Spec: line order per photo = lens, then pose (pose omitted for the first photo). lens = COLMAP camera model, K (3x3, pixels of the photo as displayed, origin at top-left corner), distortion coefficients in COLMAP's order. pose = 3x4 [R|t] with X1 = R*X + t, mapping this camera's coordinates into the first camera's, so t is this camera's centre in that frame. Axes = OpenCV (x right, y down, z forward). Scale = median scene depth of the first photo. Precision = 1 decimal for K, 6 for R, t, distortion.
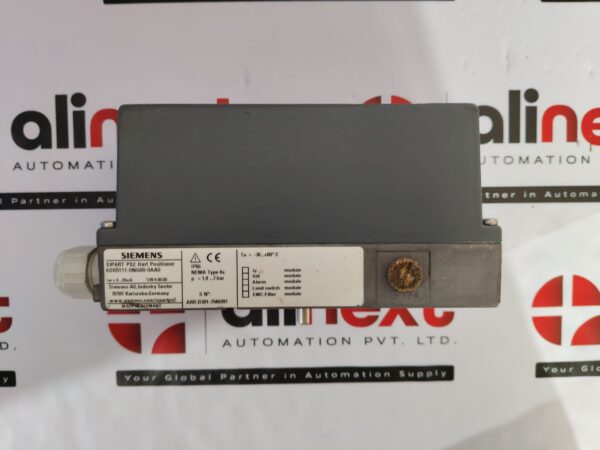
lens RADIAL K [[468.6, 0, 305.4], [0, 468.6, 200.0], [0, 0, 1]] dist [-0.010445, -0.083969]
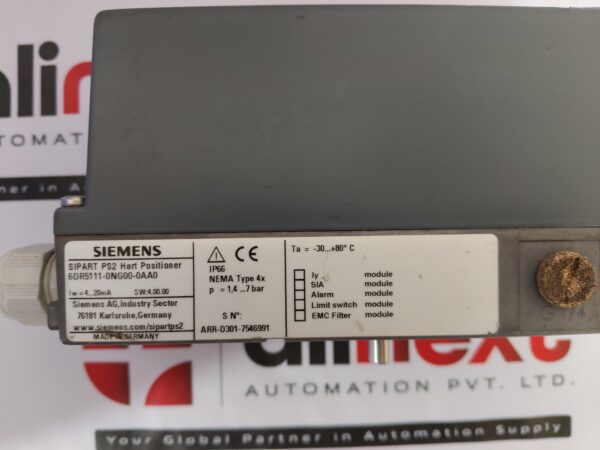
lens RADIAL K [[468.6, 0, 293.3], [0, 468.6, 201.7], [0, 0, 1]] dist [-0.010445, -0.083969]
pose [[0.999769, -0.011255, -0.018287, -0.090323], [0.010164, 0.998222, -0.058724, 0.066810], [0.018915, 0.058525, 0.998107, 0.289828]]
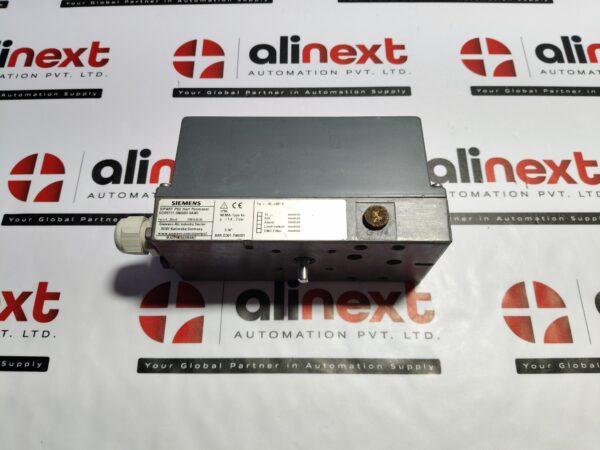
lens RADIAL K [[468.6, 0, 306.0], [0, 468.6, 208.5], [0, 0, 1]] dist [-0.010445, -0.083969]
pose [[0.999533, -0.003320, -0.030371, 0.035849], [-0.010454, 0.896915, -0.442079, 0.538964], [0.028707, 0.442190, 0.896462, -0.170224]]
